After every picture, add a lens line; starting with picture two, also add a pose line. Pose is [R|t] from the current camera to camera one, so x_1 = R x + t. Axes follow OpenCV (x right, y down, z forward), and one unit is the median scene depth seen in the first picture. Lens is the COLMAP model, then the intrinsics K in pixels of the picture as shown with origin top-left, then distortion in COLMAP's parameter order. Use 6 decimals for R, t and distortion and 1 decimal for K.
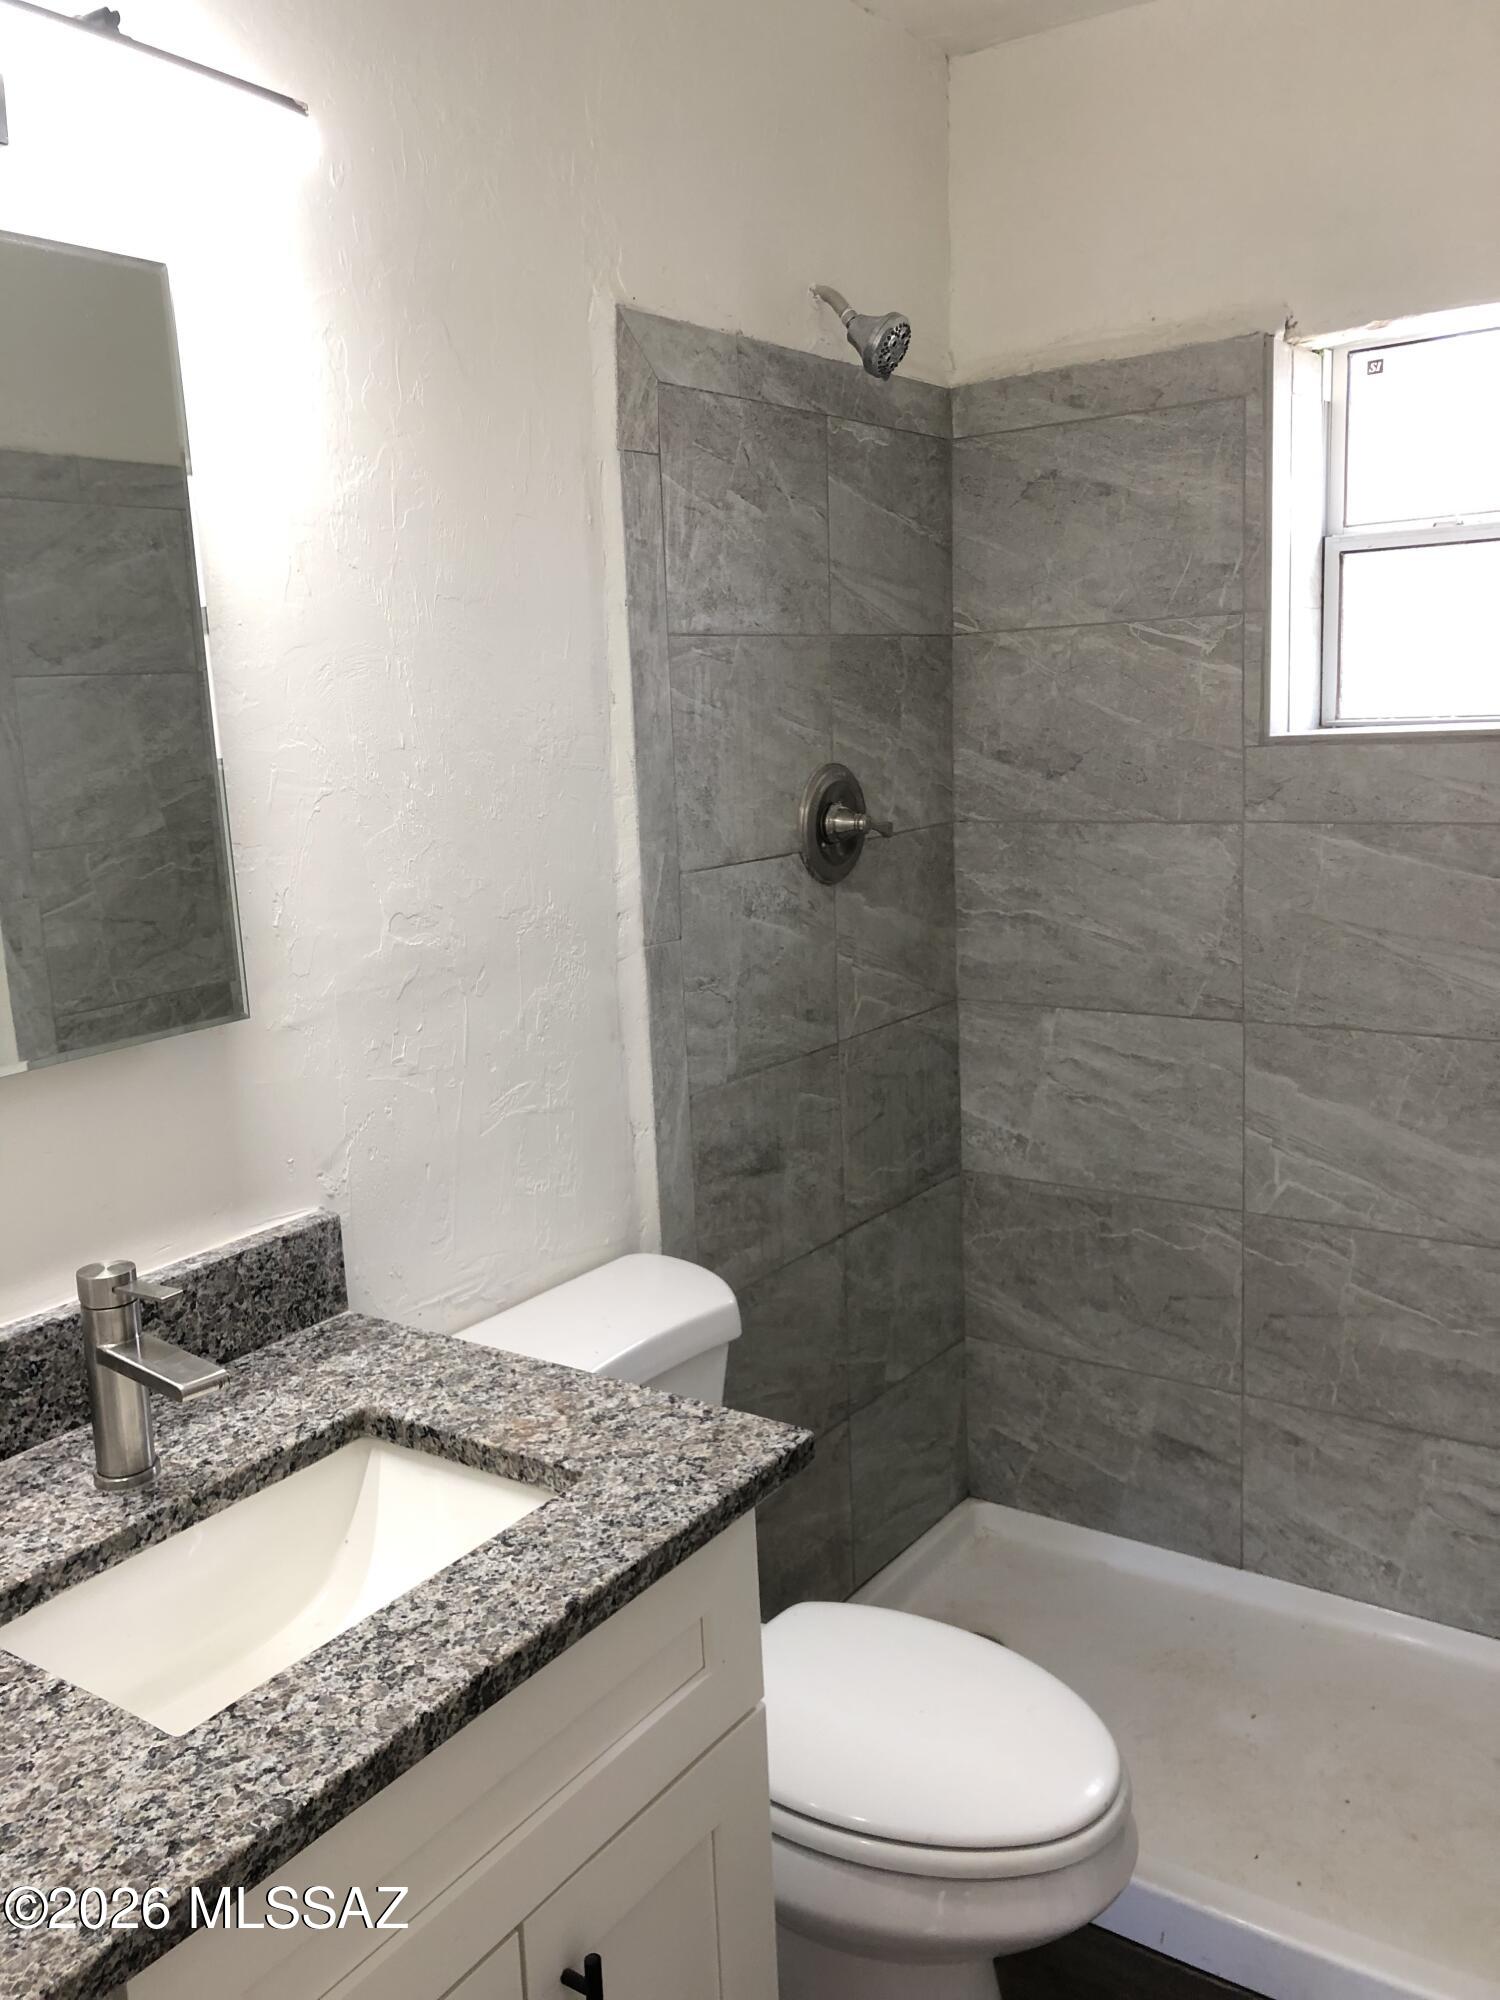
lens RADIAL K [[1609.1, 0, 750.0], [0, 1609.1, 1000.0], [0, 0, 1]] dist [0.171436, -0.562091]
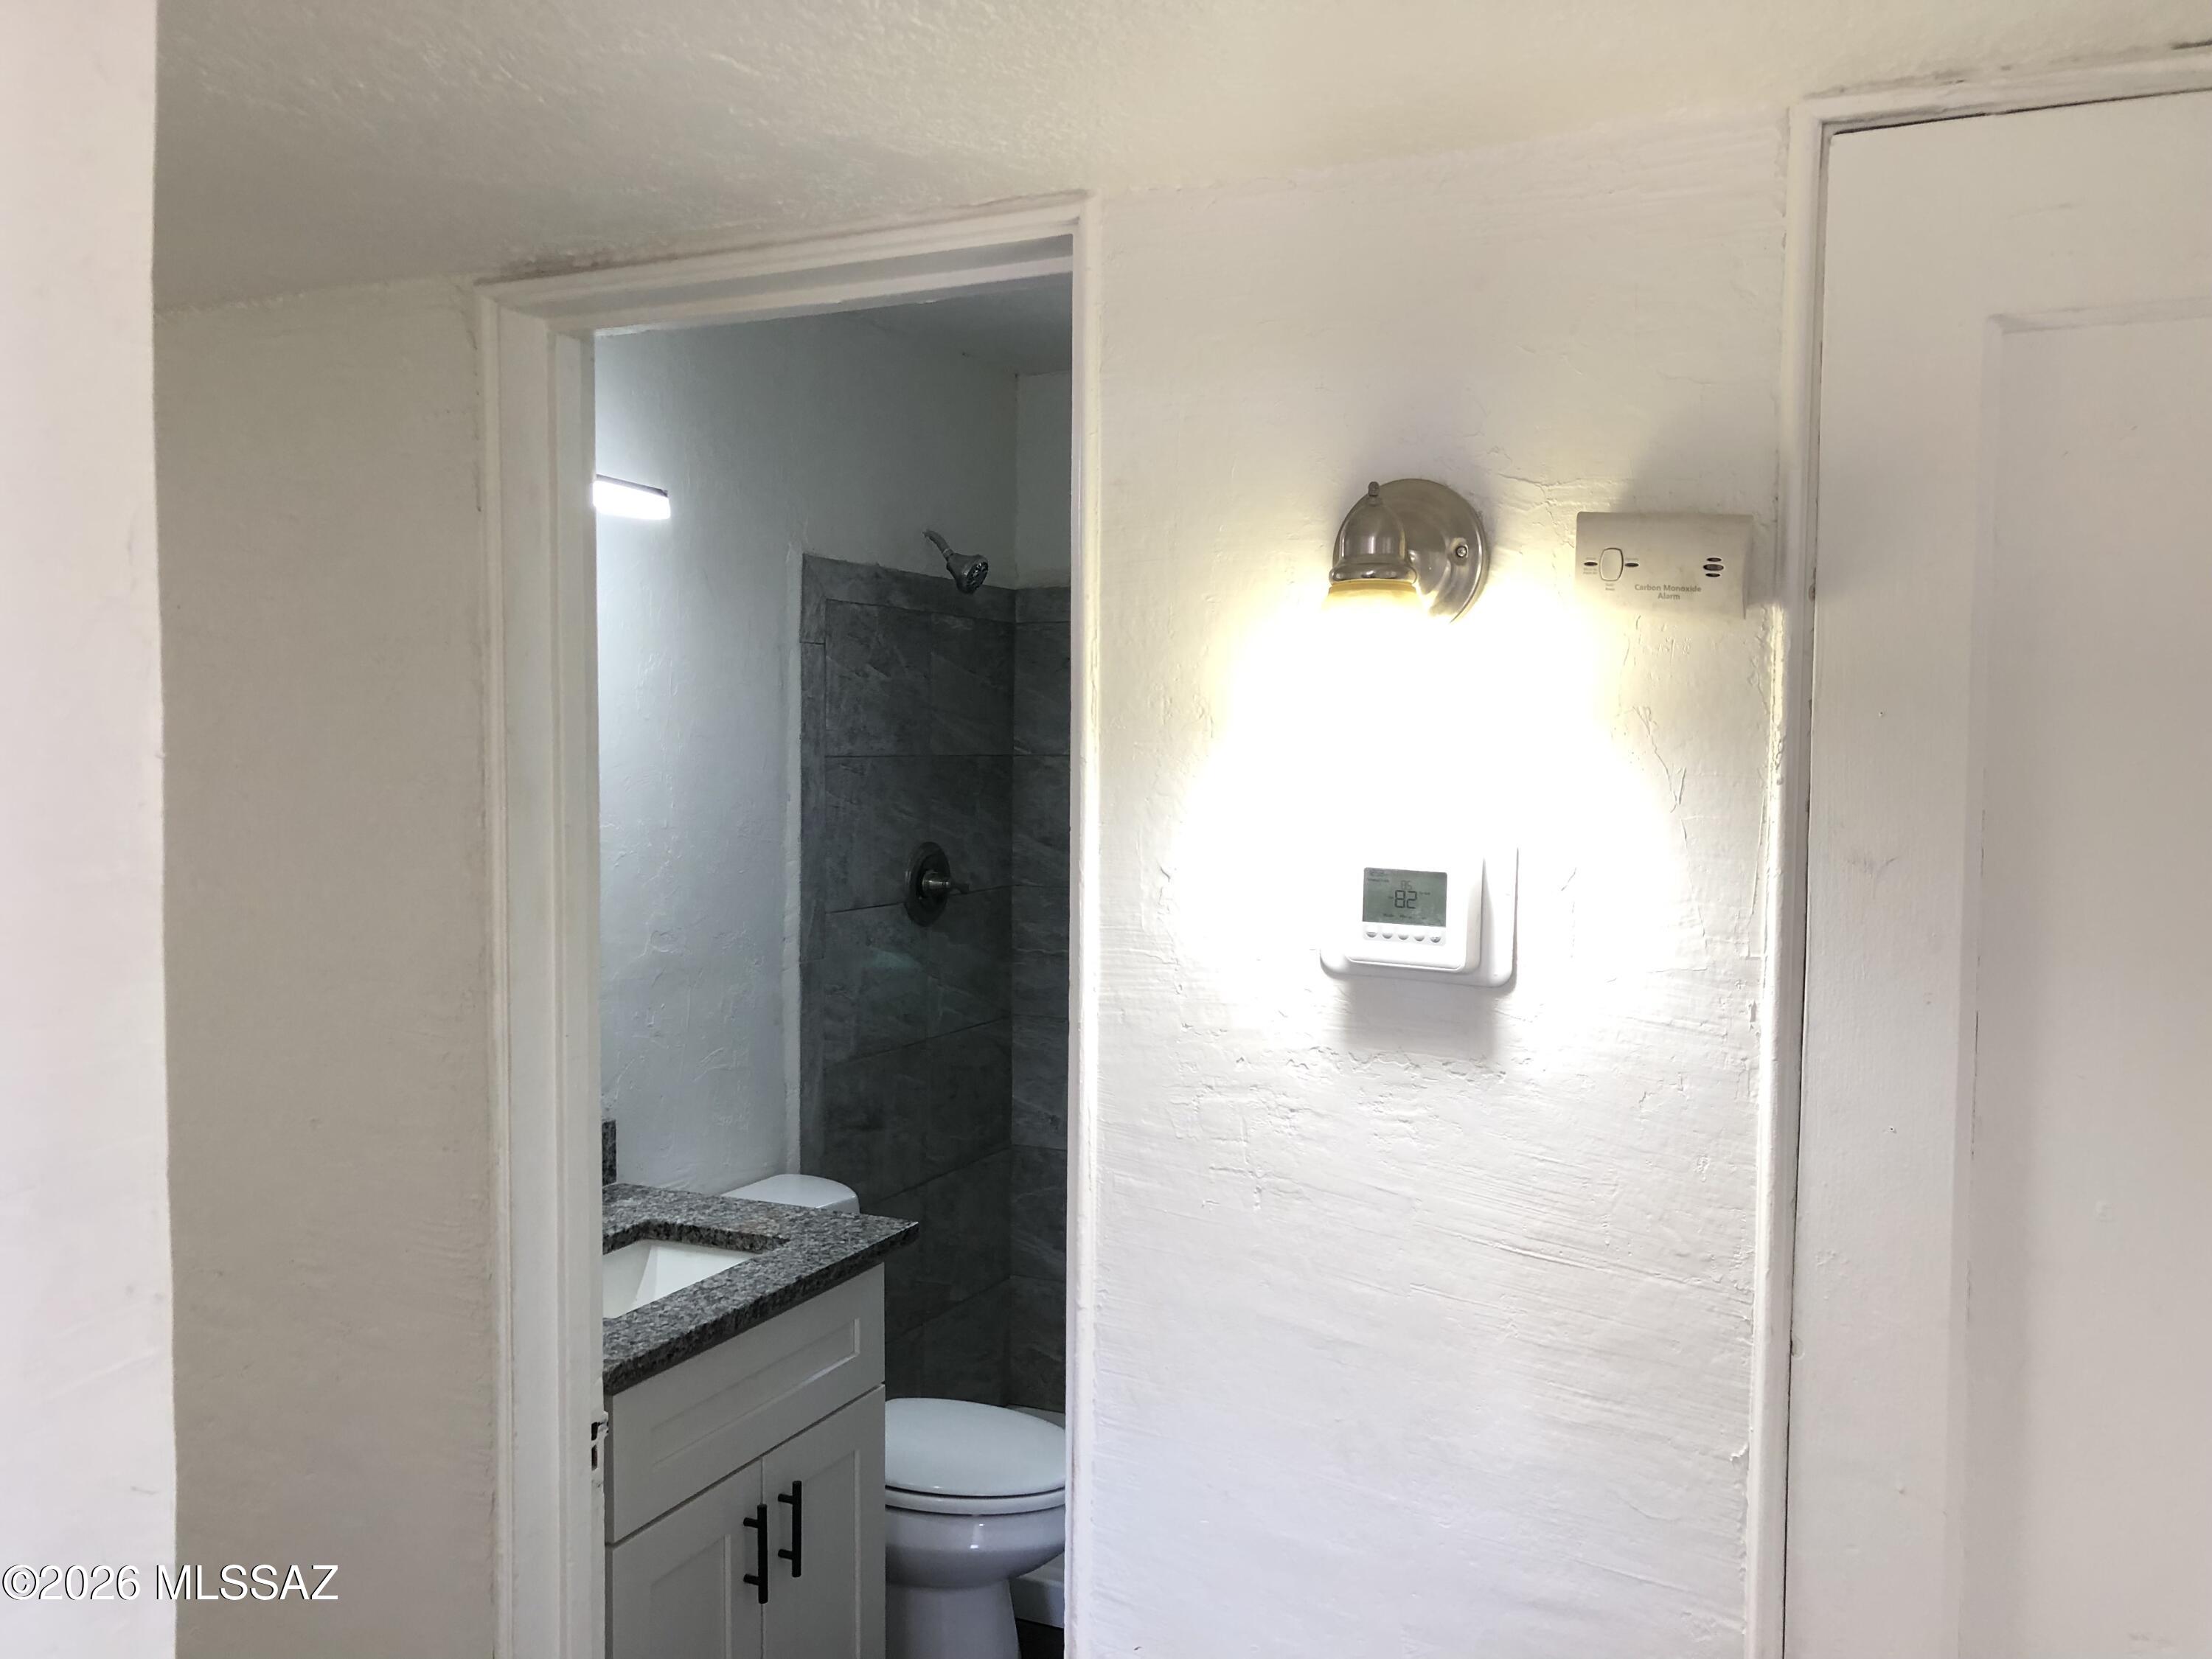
lens RADIAL K [[1779.7, 0, 1106.0], [0, 1779.7, 829.5], [0, 0, 1]] dist [0.171436, -0.562091]
pose [[0.984831, 0.039790, 0.168891, -0.066750], [-0.015796, 0.989870, -0.141096, 0.069483], [-0.172794, 0.136288, 0.975483, -0.627793]]
